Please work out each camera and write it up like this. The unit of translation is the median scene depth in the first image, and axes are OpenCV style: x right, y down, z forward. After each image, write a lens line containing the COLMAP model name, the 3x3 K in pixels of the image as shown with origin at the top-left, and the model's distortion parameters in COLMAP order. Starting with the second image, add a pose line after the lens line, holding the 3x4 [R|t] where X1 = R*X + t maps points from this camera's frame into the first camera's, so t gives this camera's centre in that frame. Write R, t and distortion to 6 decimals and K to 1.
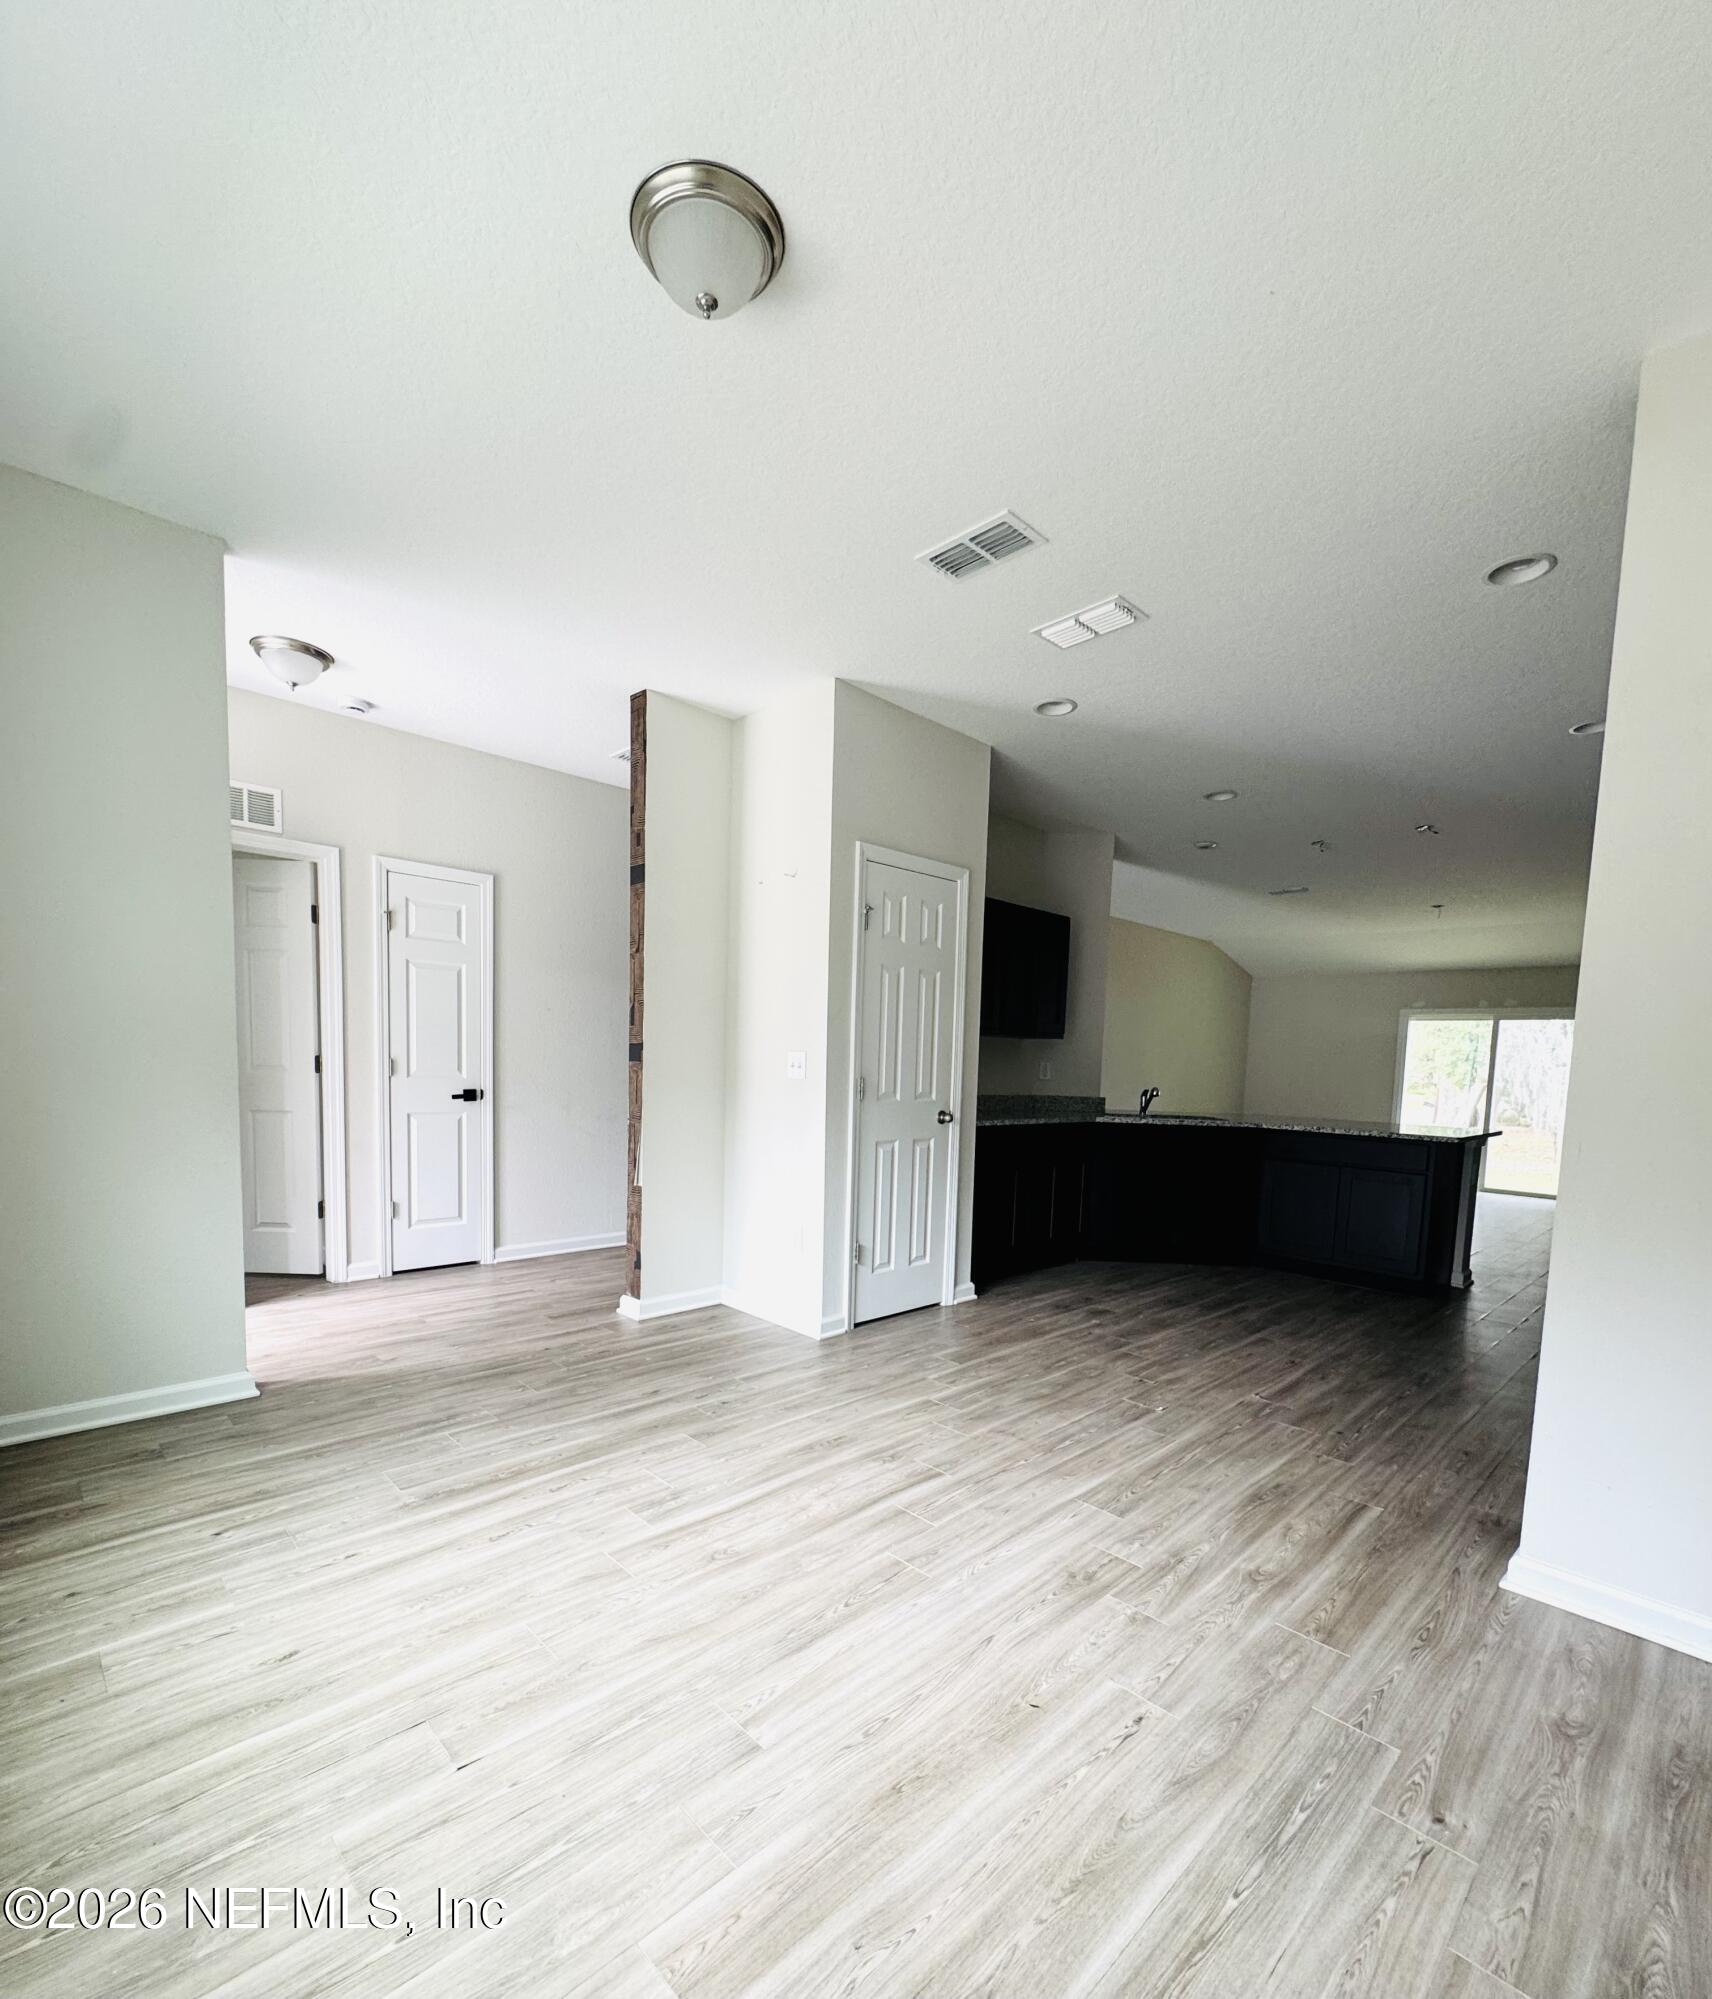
lens RADIAL K [[908.5, 0, 854.5], [0, 908.5, 1138.7], [0, 0, 1]] dist [-0.005375, 0.000598]
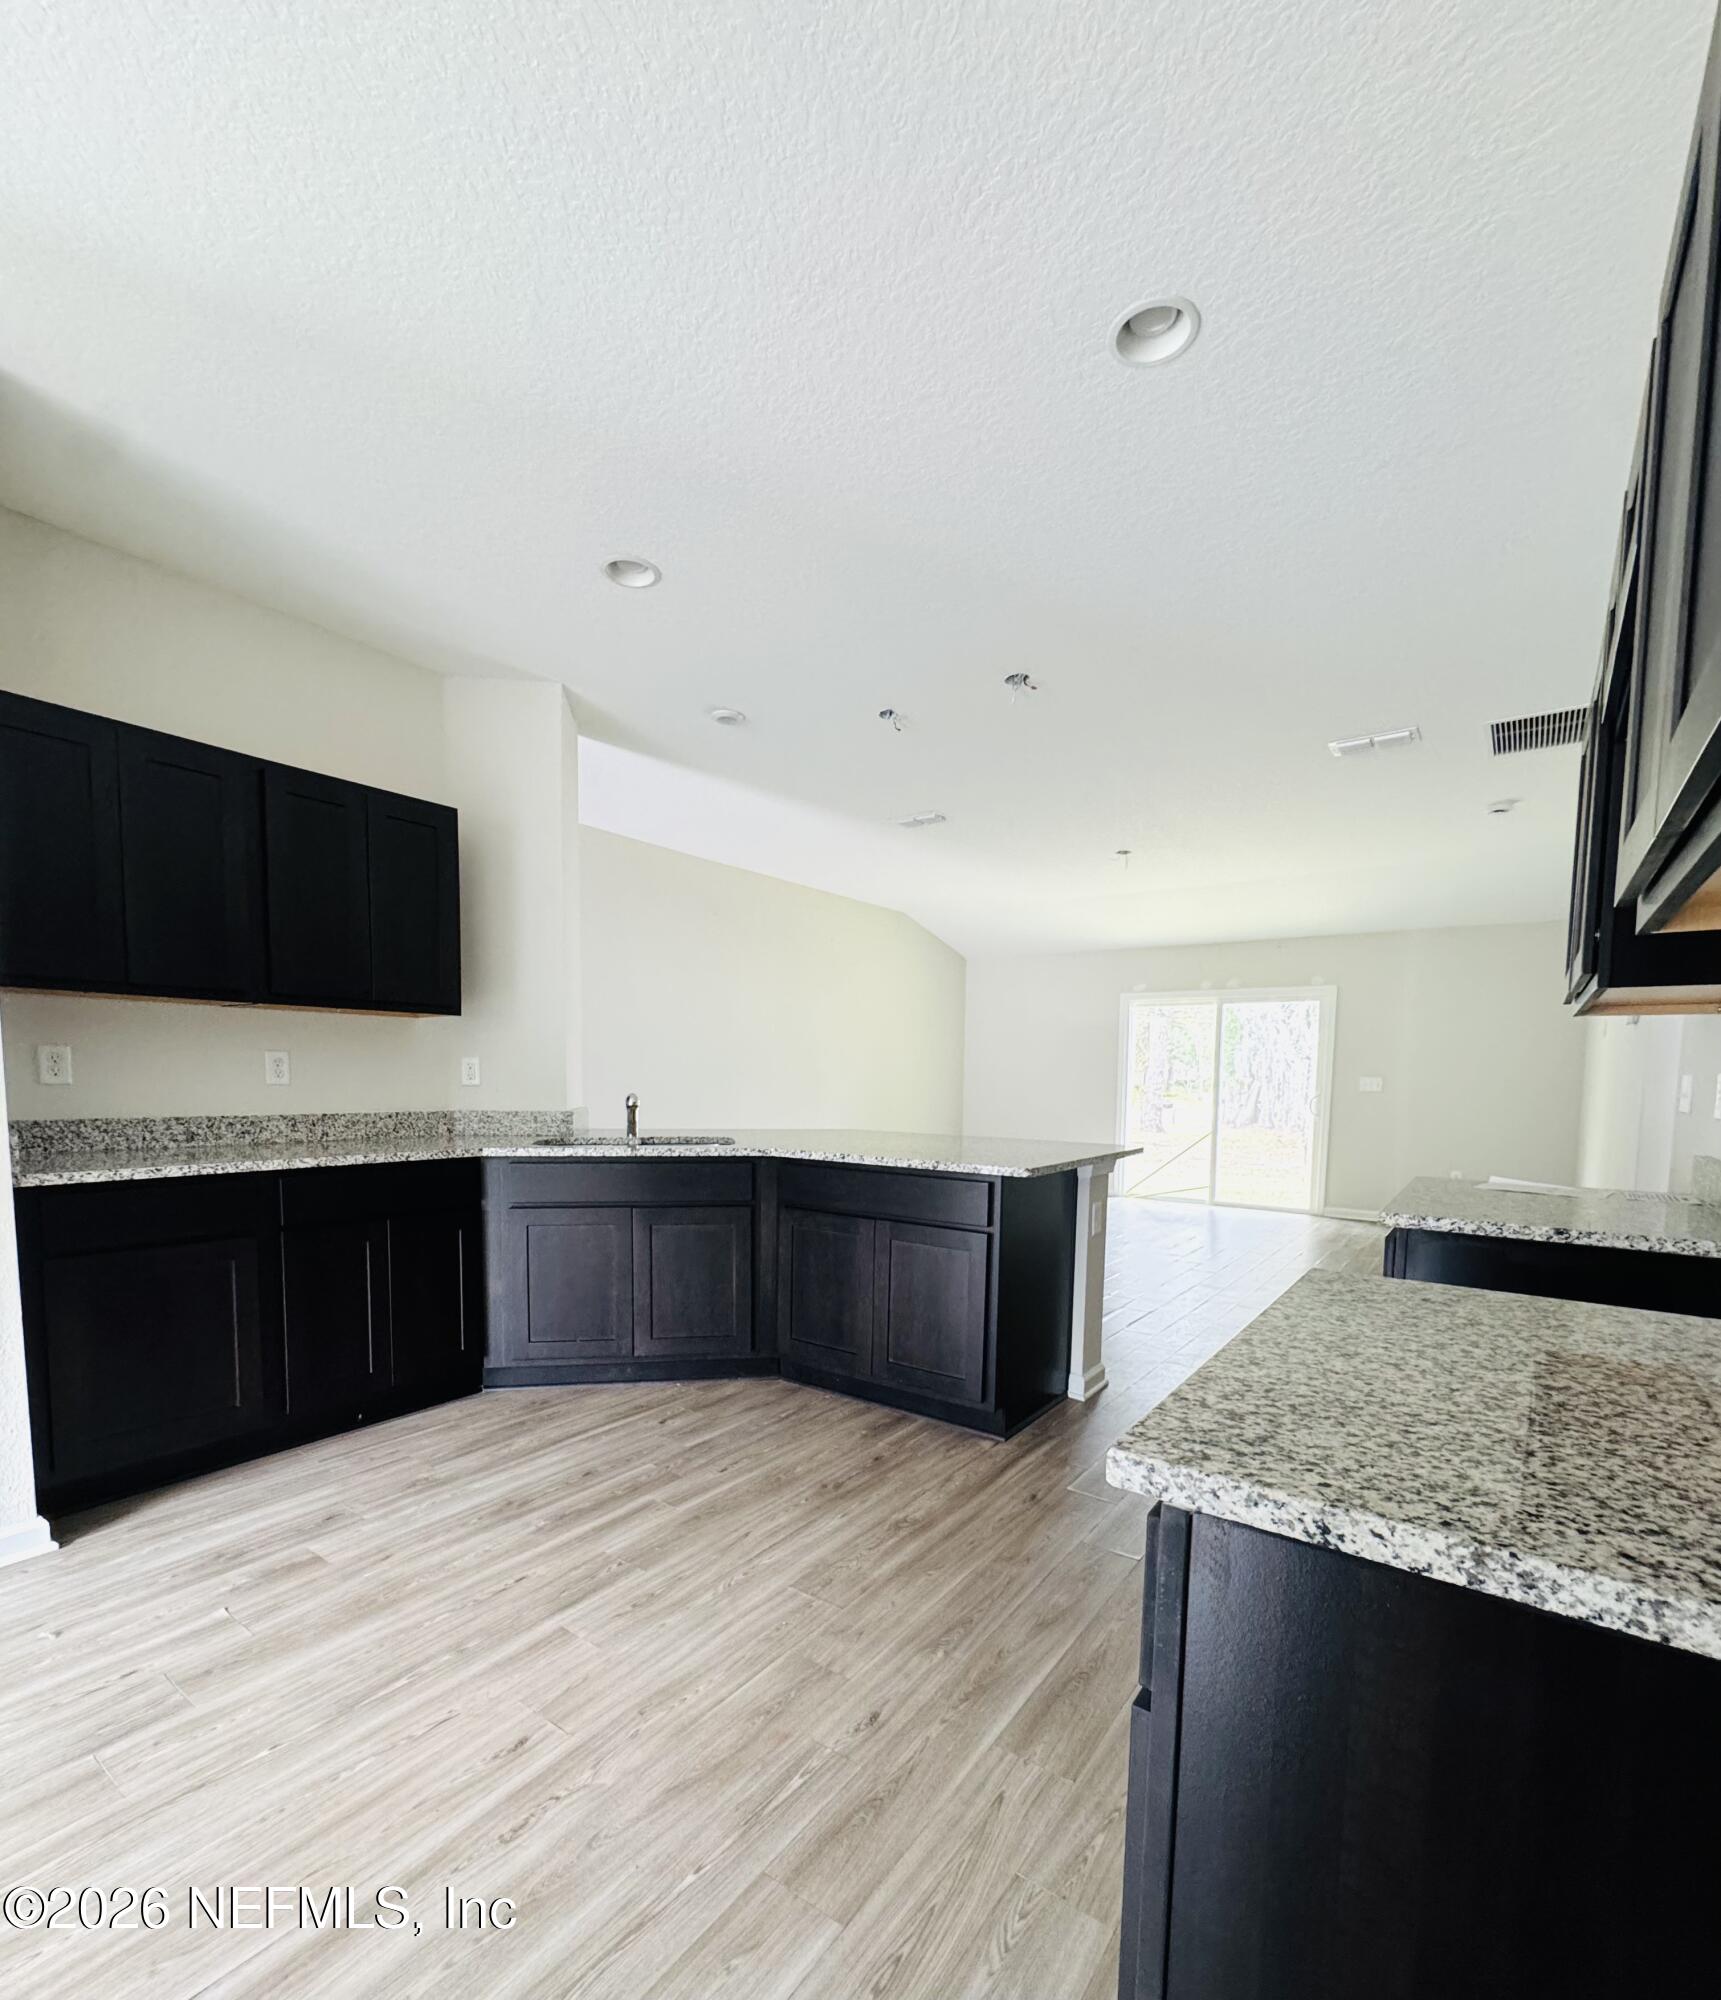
lens RADIAL K [[909.0, 0, 864.0], [0, 909.0, 1149.8], [0, 0, 1]] dist [-0.005375, 0.000598]
pose [[0.983734, -0.036341, 0.175916, 0.684190], [0.036303, 0.999335, 0.003434, -0.026796], [-0.175924, 0.003008, 0.984399, 0.666899]]
